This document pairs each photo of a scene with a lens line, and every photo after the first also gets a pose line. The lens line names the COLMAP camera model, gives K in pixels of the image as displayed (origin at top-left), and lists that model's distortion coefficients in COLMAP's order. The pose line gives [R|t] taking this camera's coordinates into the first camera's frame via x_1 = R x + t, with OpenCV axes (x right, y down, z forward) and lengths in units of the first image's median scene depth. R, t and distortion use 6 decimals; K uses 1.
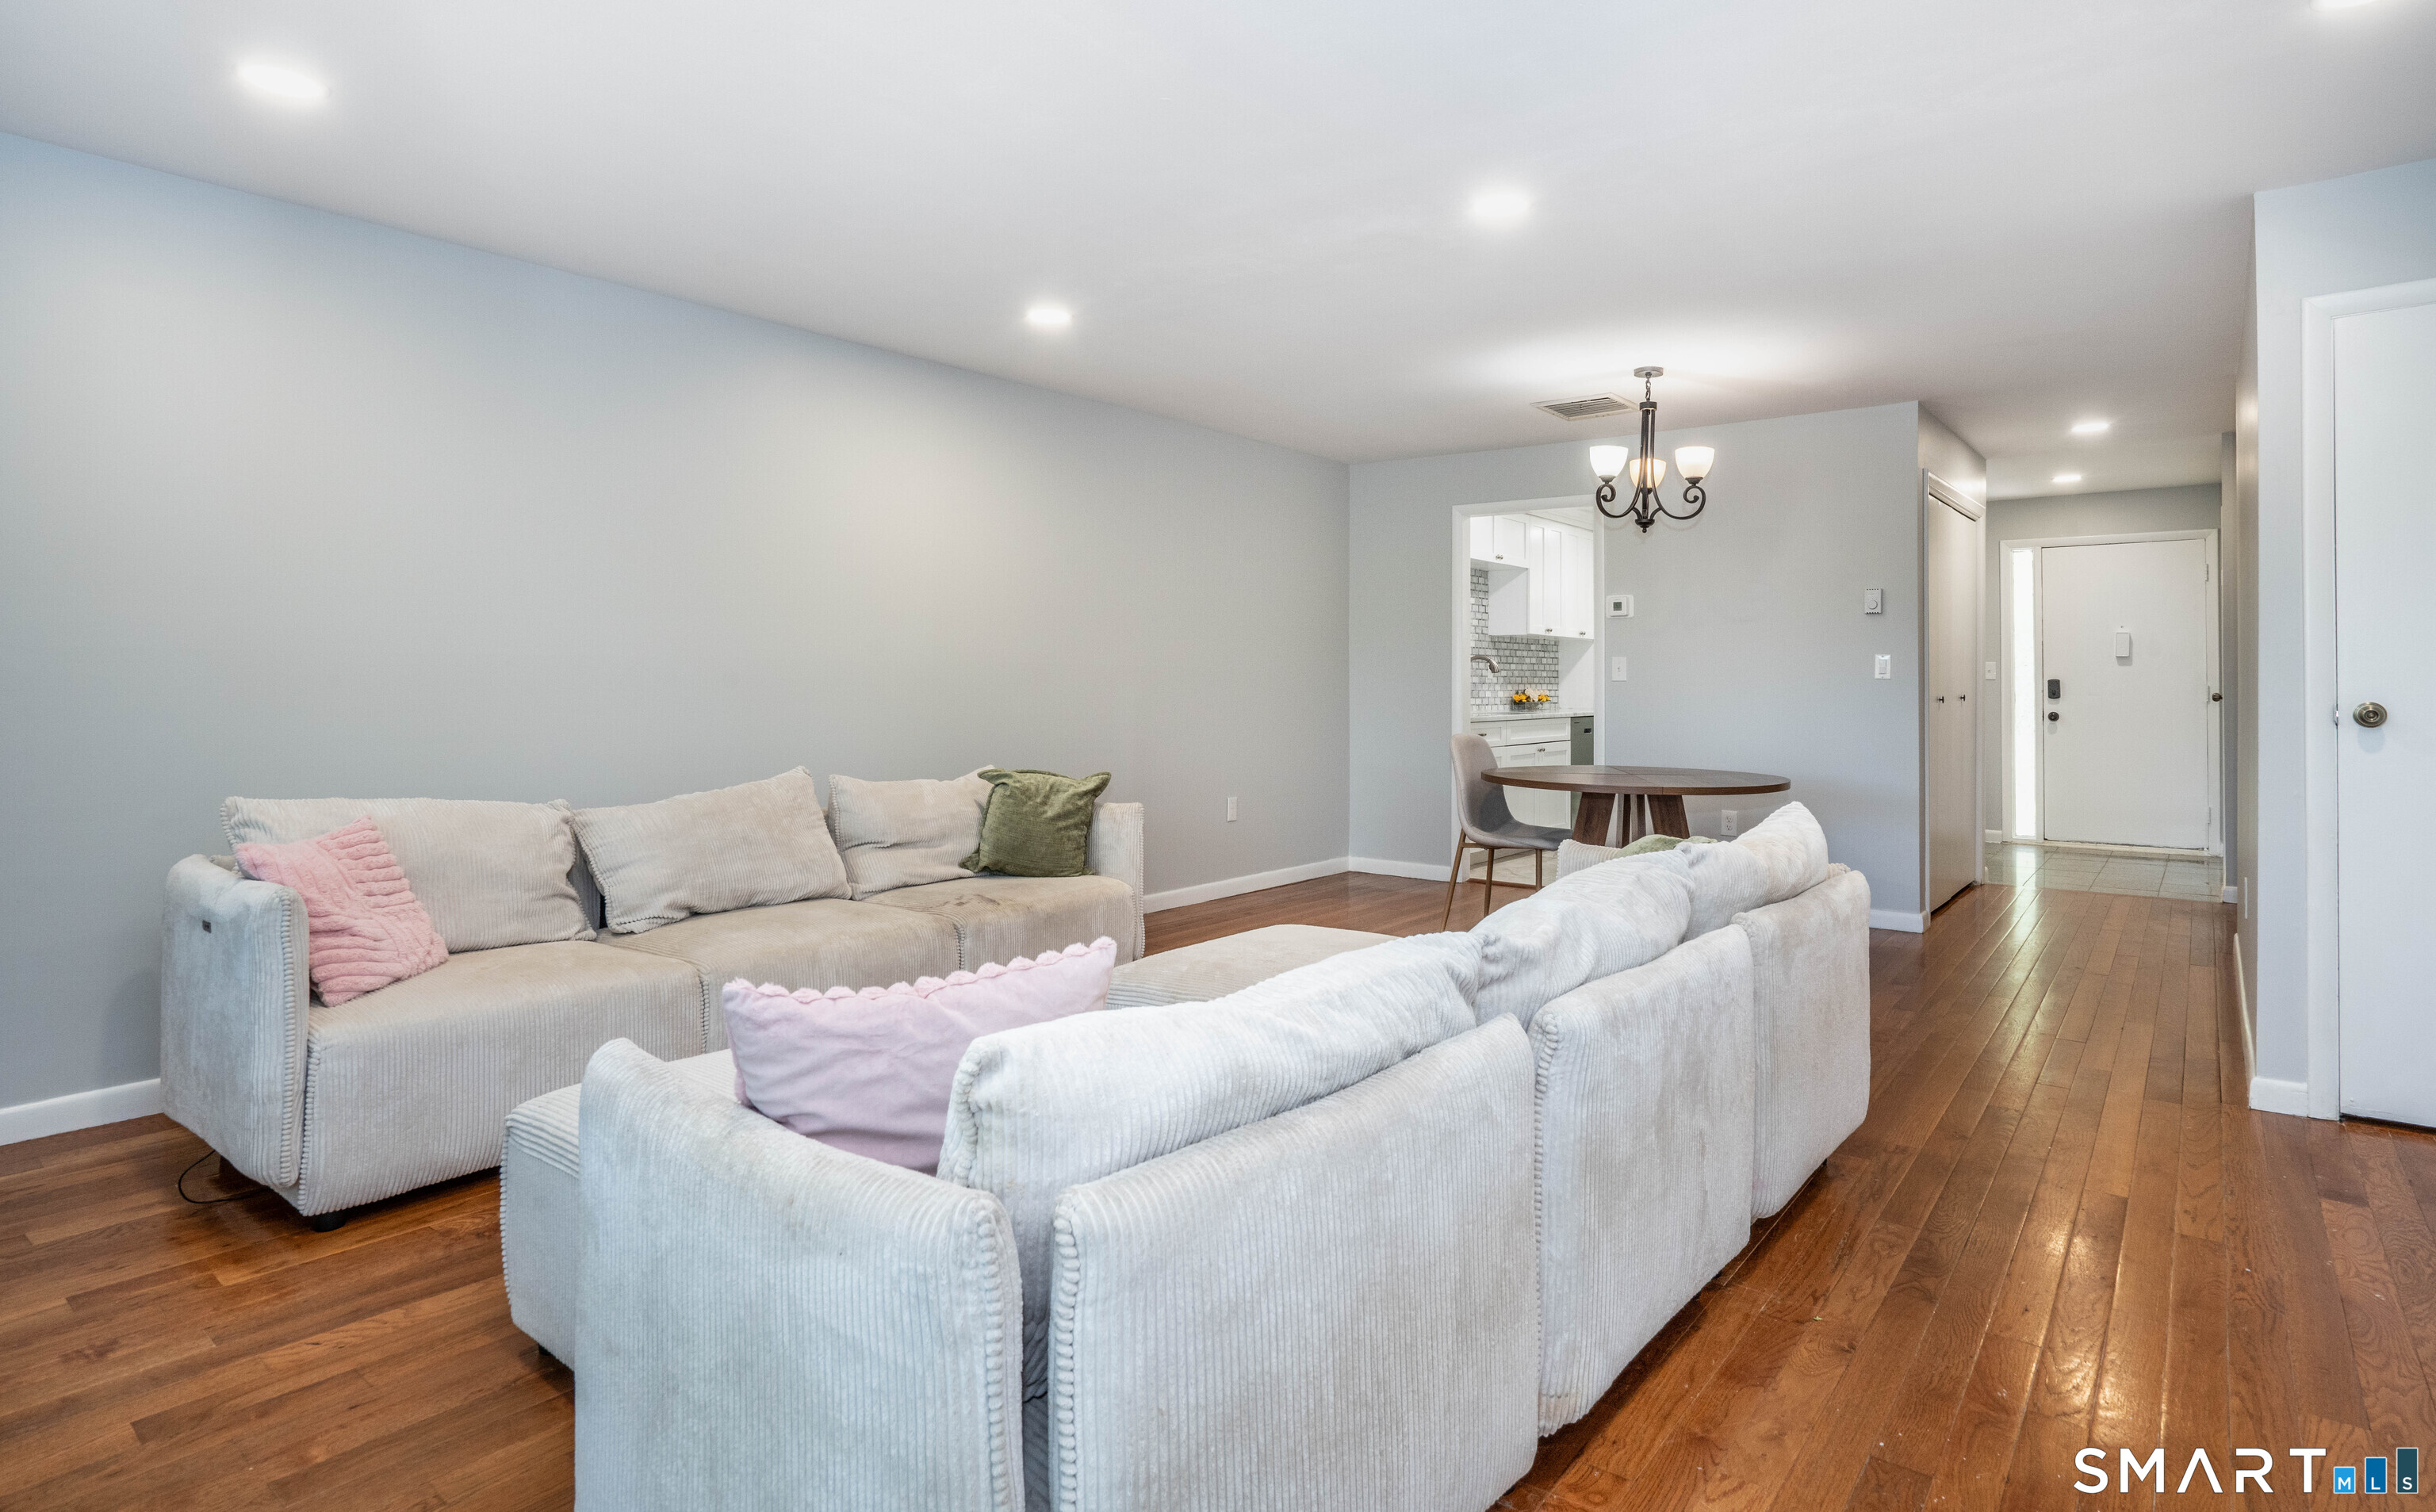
lens RADIAL K [[1264.5, 0, 1218.0], [0, 1264.5, 756.0], [0, 0, 1]] dist [-0.000004, -0.000005]
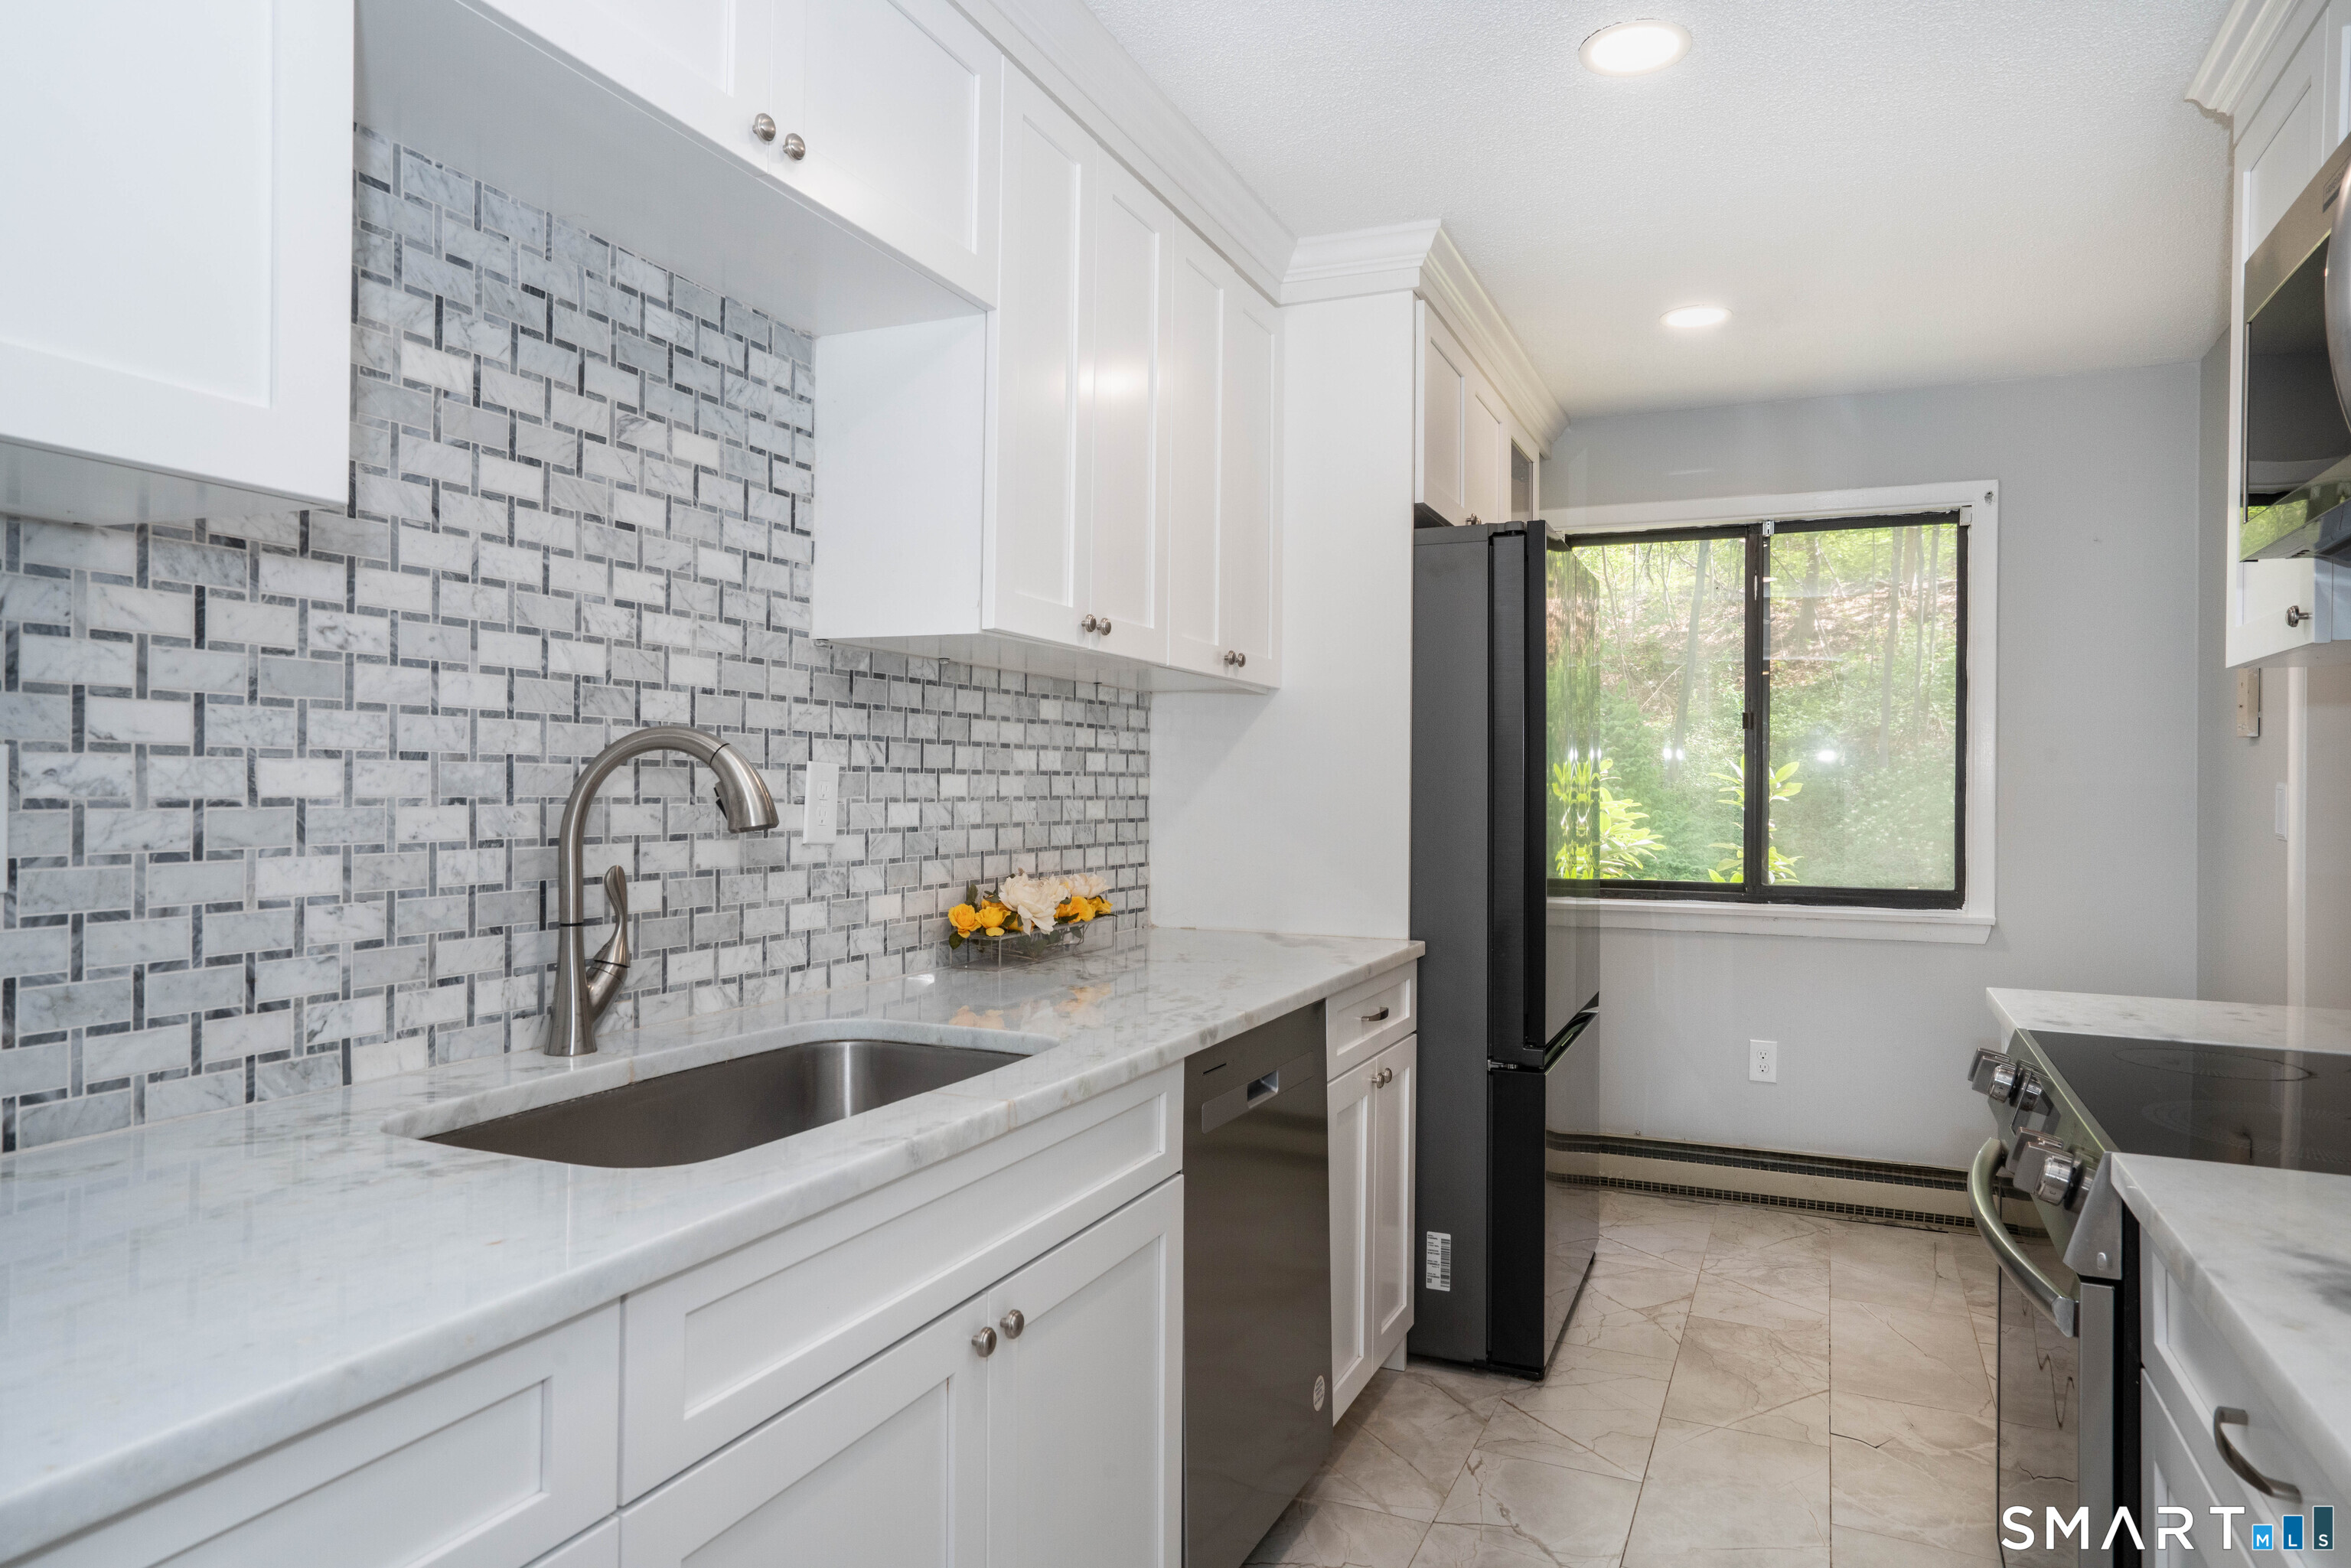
lens RADIAL K [[1441.9, 0, 1175.5], [0, 1441.9, 784.0], [0, 0, 1]] dist [0.001649, 0.001138]
pose [[0.970107, 0.008217, 0.242538, 0.210674], [0.002257, 0.999078, -0.042877, -0.058855], [-0.242667, 0.042143, 0.969194, 0.736761]]
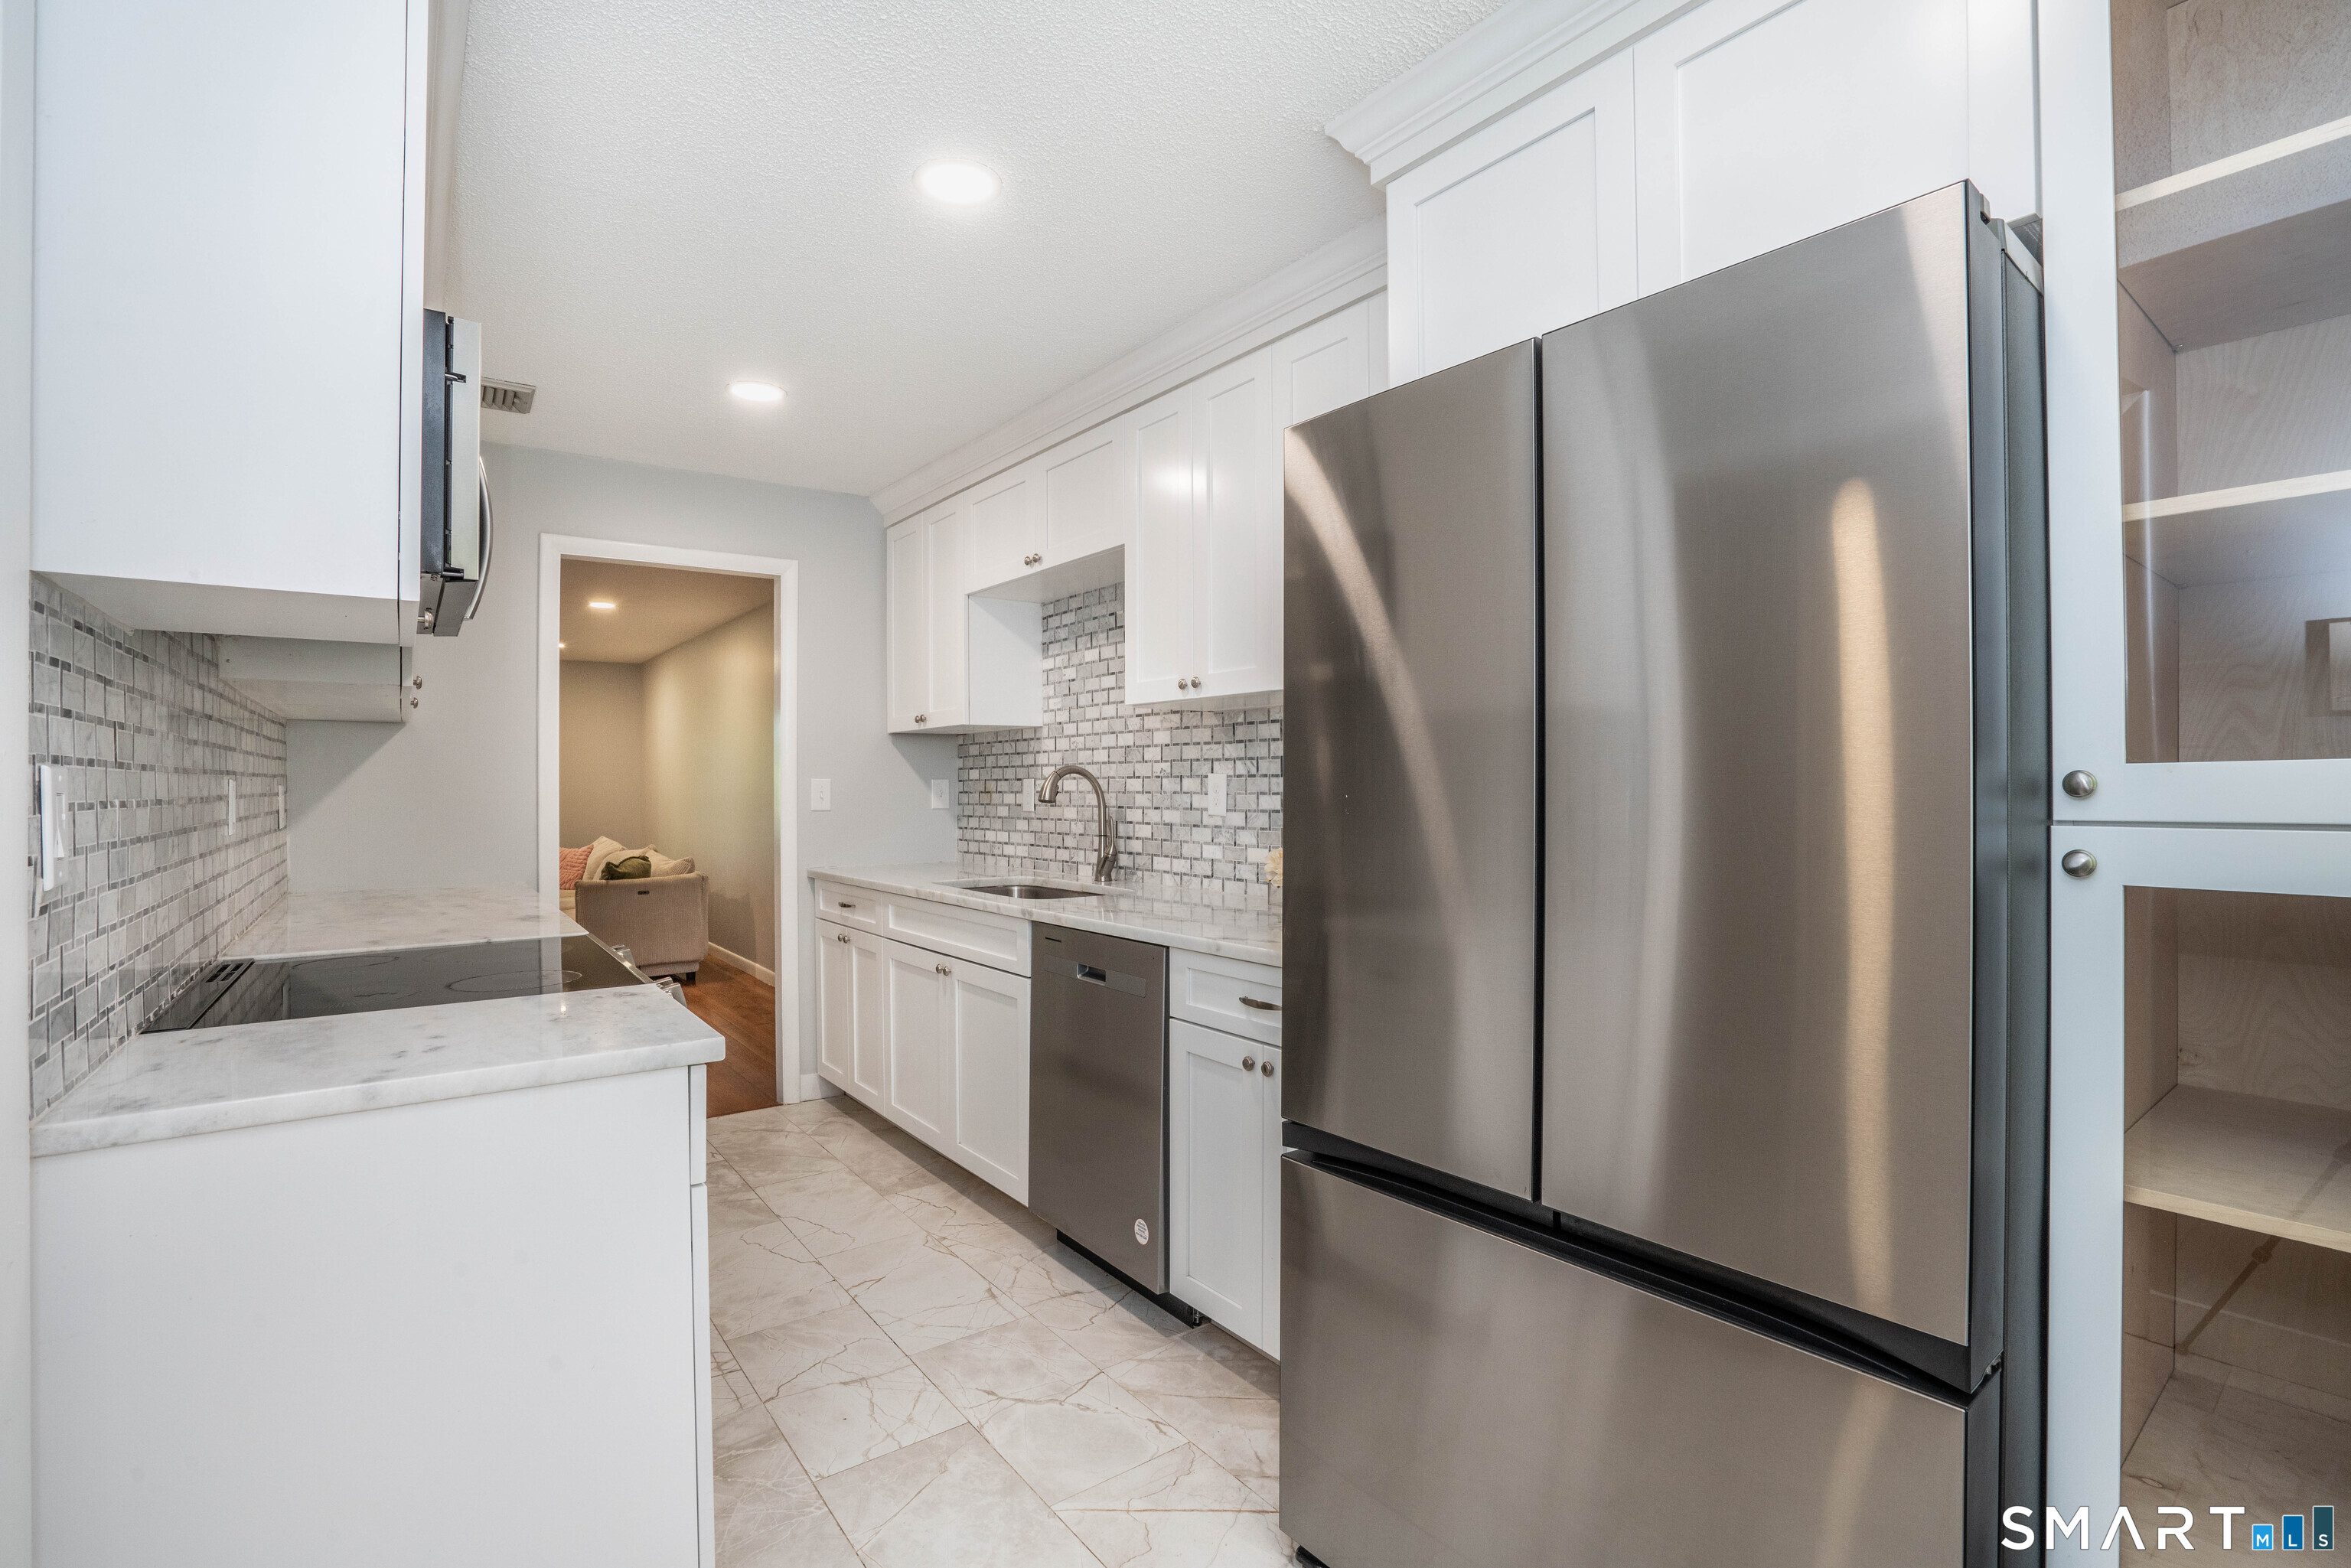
lens RADIAL K [[1064.6, 0, 1175.5], [0, 1064.6, 784.0], [0, 0, 1]] dist [-0.064548, 0.027529]
pose [[-0.250625, -0.004285, -0.968075, 0.501951], [-0.039264, 0.999212, 0.005742, -0.069327], [0.967288, 0.039449, -0.250596, 1.013225]]
